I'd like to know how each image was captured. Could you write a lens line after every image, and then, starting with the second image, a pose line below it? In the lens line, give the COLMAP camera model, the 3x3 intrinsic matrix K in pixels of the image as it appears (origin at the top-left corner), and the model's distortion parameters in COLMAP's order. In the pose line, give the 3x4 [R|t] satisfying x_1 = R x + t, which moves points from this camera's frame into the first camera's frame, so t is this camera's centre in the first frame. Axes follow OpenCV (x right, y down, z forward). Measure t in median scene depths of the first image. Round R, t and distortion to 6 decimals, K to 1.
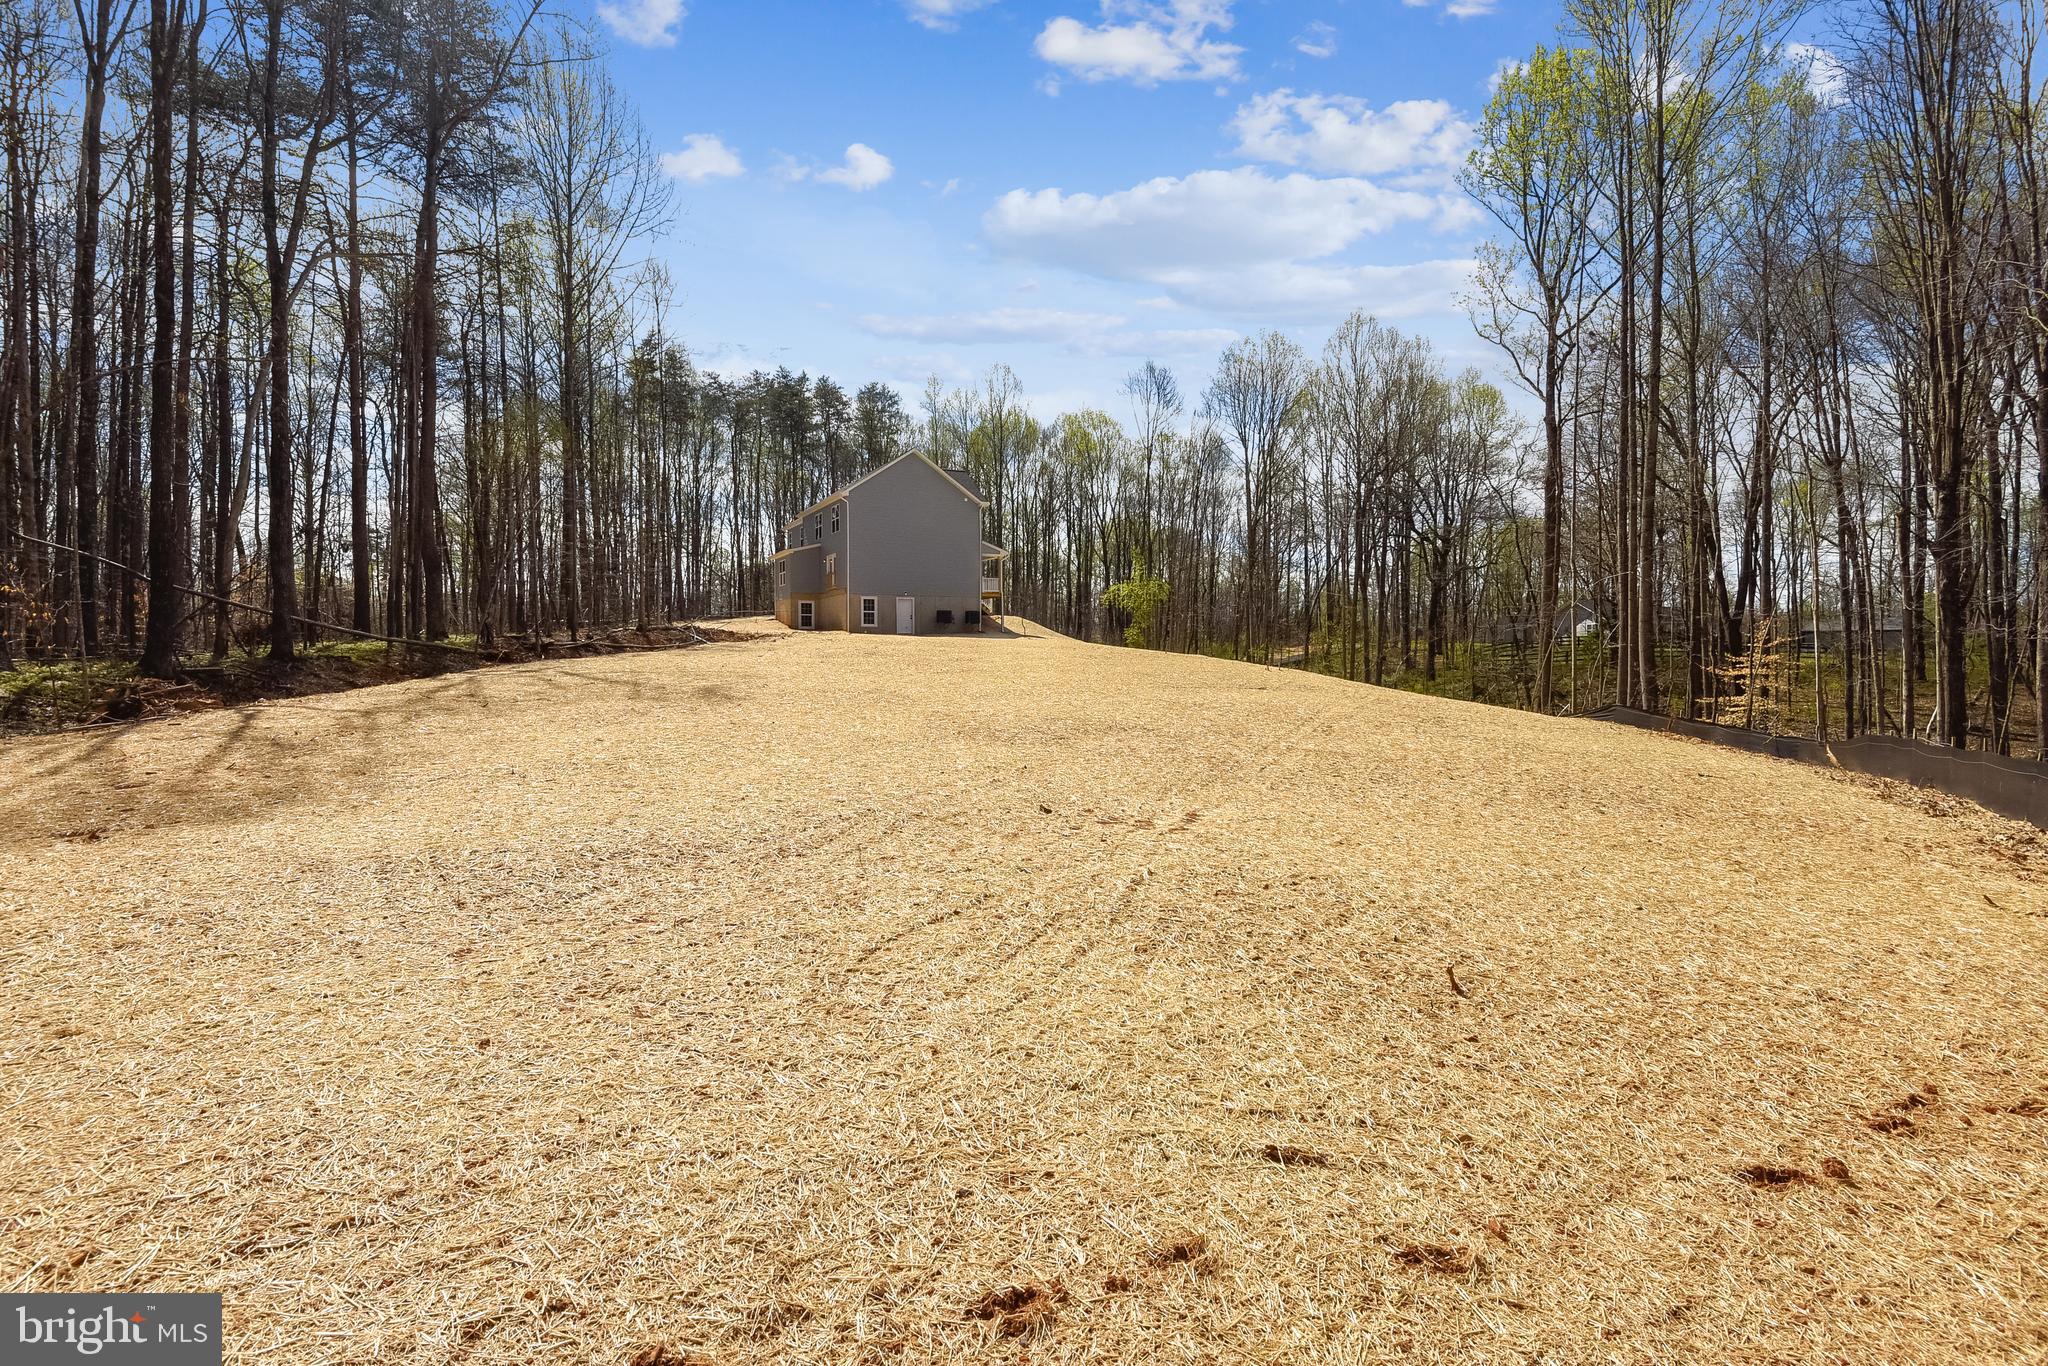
lens RADIAL K [[957.7, 0, 1024.0], [0, 957.7, 683.0], [0, 0, 1]] dist [0.016266, -0.028556]
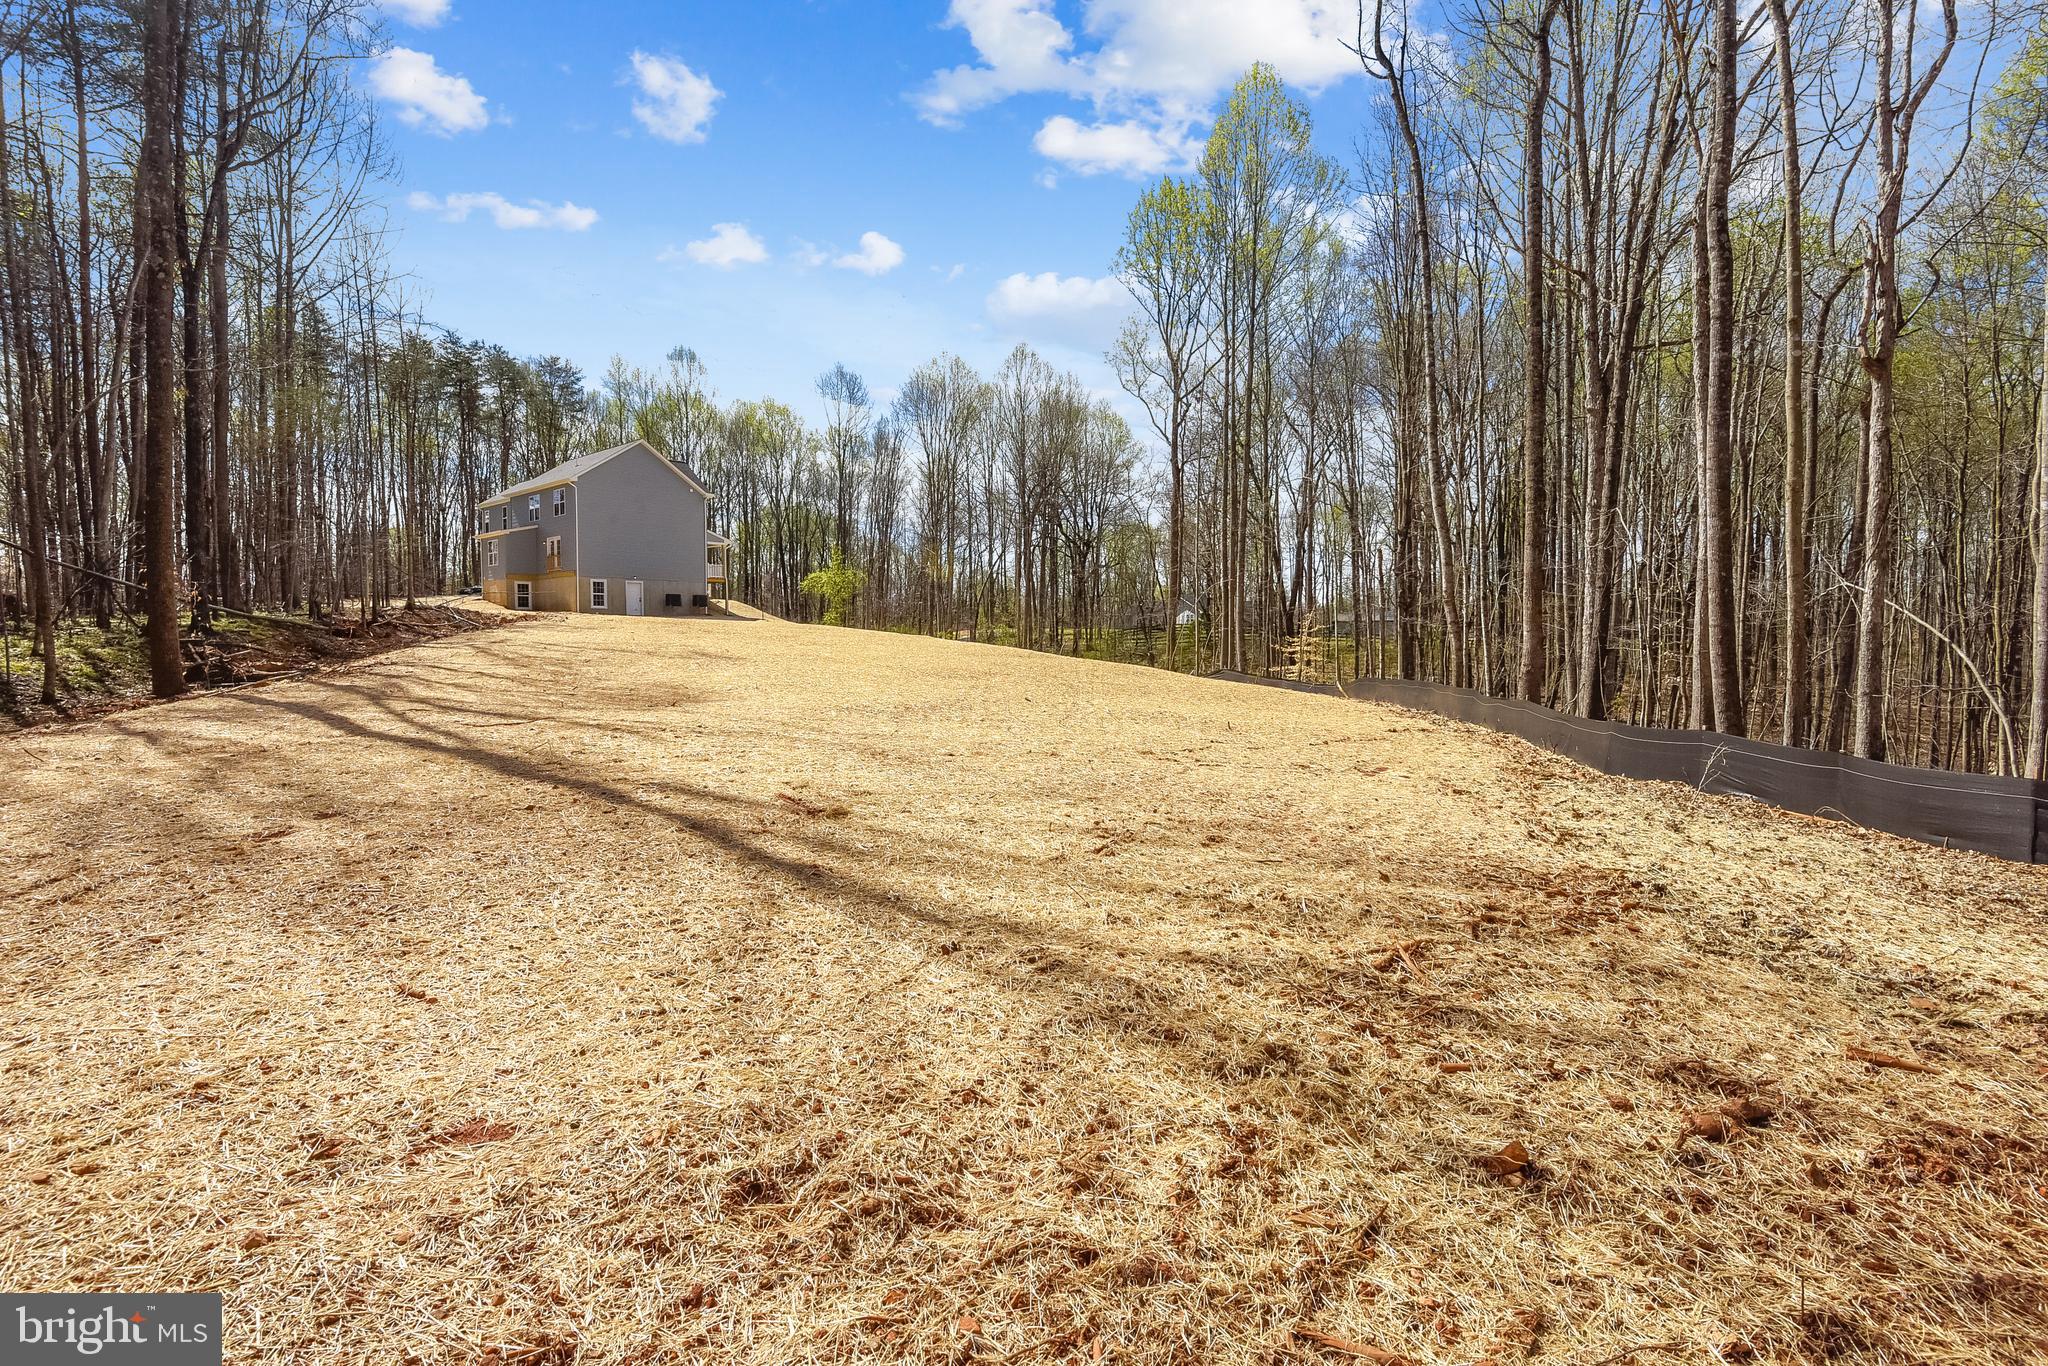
lens RADIAL K [[957.7, 0, 1024.0], [0, 957.7, 683.0], [0, 0, 1]] dist [0.016266, -0.028556]
pose [[0.932371, -0.013935, 0.361234, -0.106114], [0.007862, 0.999802, 0.018274, 0.007205], [-0.361418, -0.014198, 0.932296, -0.137079]]
